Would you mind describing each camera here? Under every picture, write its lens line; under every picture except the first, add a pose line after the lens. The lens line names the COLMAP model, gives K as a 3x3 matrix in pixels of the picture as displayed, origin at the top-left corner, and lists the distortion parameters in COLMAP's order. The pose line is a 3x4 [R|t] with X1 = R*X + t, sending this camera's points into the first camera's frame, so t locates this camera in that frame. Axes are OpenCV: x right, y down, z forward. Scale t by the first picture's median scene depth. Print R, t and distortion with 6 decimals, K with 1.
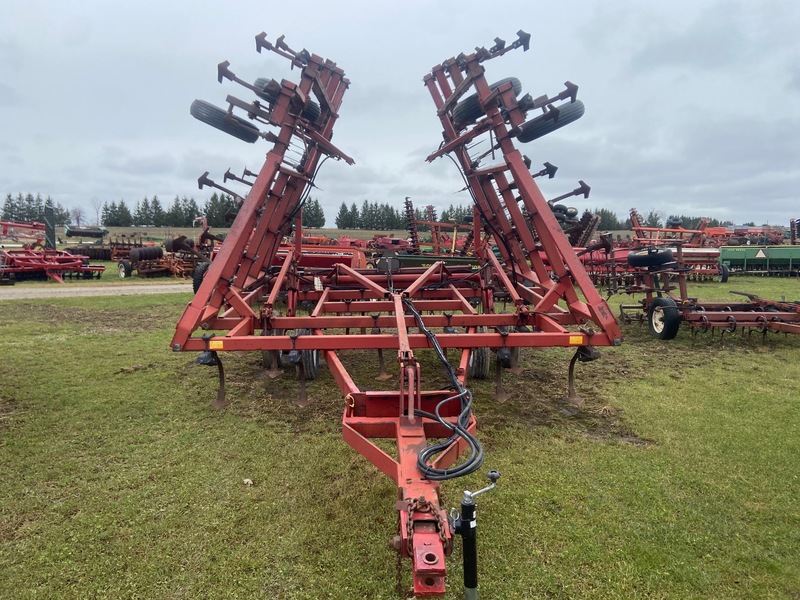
lens RADIAL K [[606.2, 0, 400.4], [0, 606.2, 299.1], [0, 0, 1]] dist [0.048957, -0.042438]
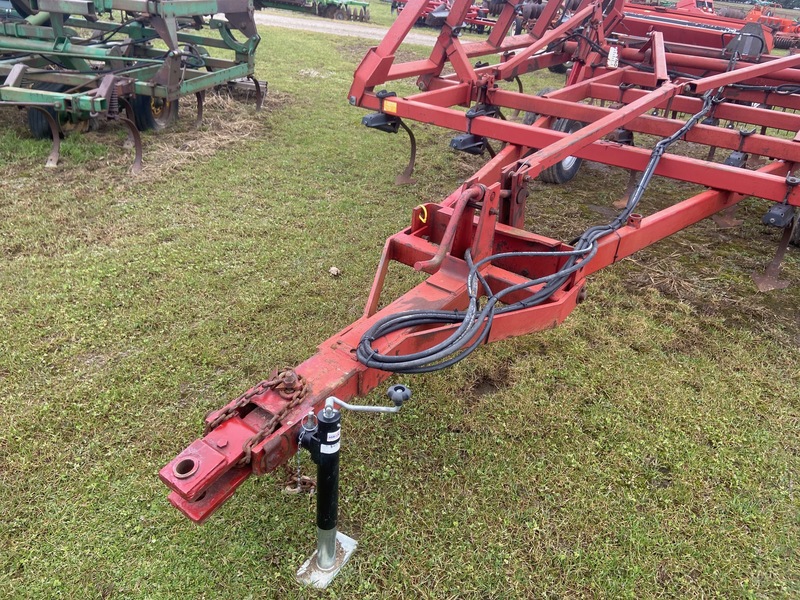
lens RADIAL K [[606.2, 0, 400.6], [0, 606.2, 296.7], [0, 0, 1]] dist [0.048957, -0.042438]
pose [[0.771096, 0.351944, -0.530610, 0.144151], [-0.154041, 0.911710, 0.380863, -0.003762], [0.617804, -0.211946, 0.757230, 0.201073]]
